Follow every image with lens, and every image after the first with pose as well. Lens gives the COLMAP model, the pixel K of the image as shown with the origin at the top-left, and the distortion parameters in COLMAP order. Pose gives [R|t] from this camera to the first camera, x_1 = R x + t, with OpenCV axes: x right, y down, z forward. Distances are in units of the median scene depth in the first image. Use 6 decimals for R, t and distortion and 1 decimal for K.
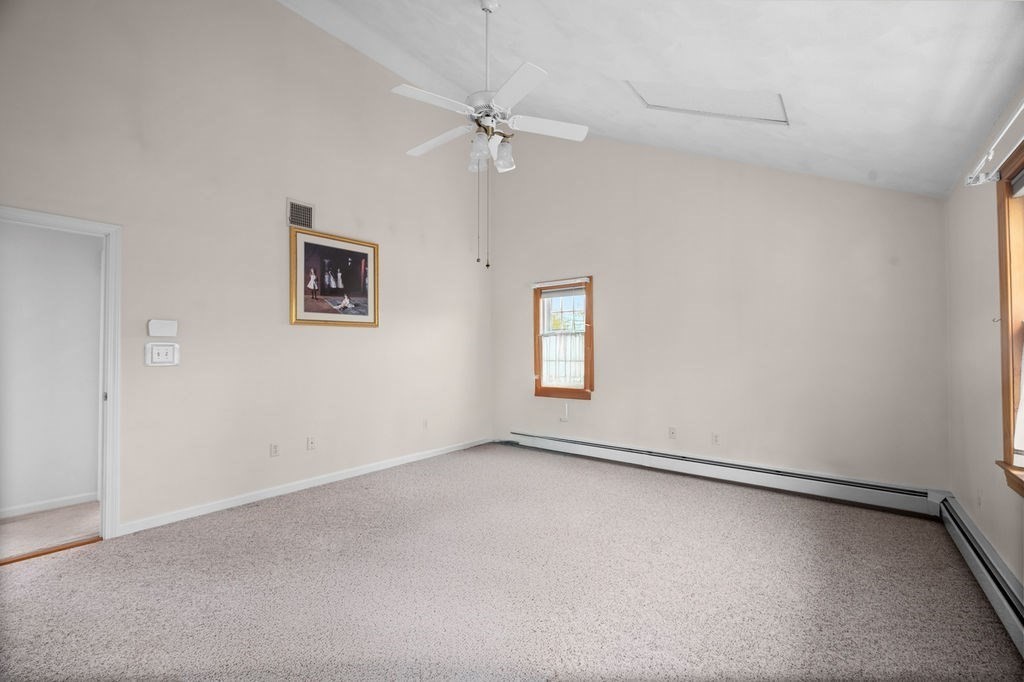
lens RADIAL K [[421.8, 0, 512.0], [0, 421.8, 341.0], [0, 0, 1]] dist [0.000623, 0.000071]
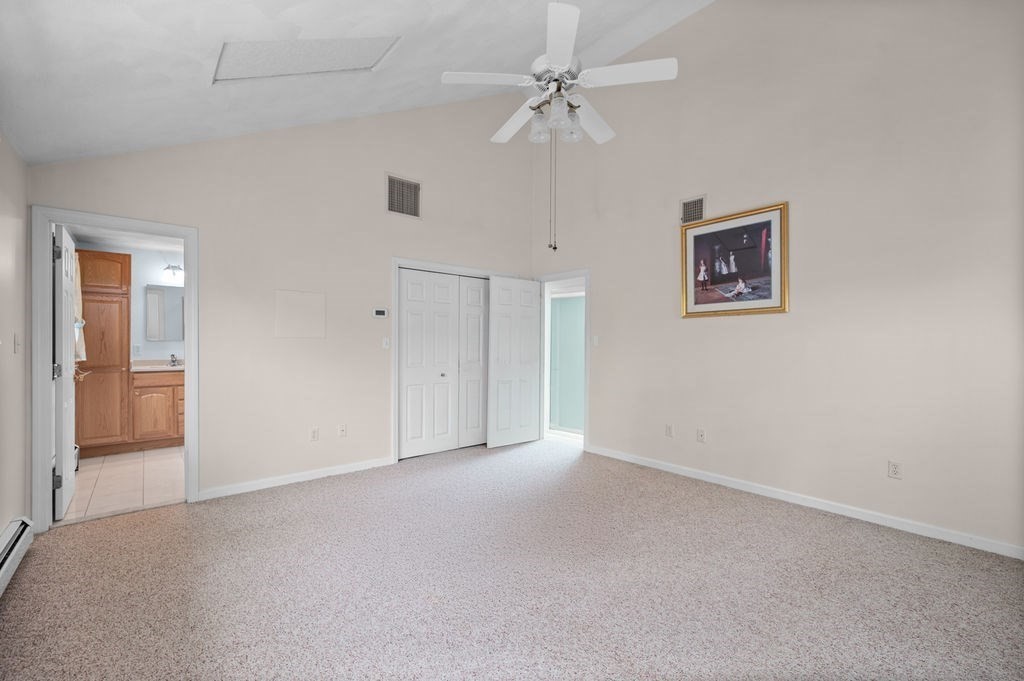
lens RADIAL K [[435.0, 0, 510.1], [0, 435.0, 345.8], [0, 0, 1]] dist [-0.001733, -0.000028]
pose [[-0.194034, 0.008674, -0.980956, 0.589747], [0.017073, 0.999839, 0.005464, 0.015619], [0.980846, -0.015688, -0.194151, 0.724049]]
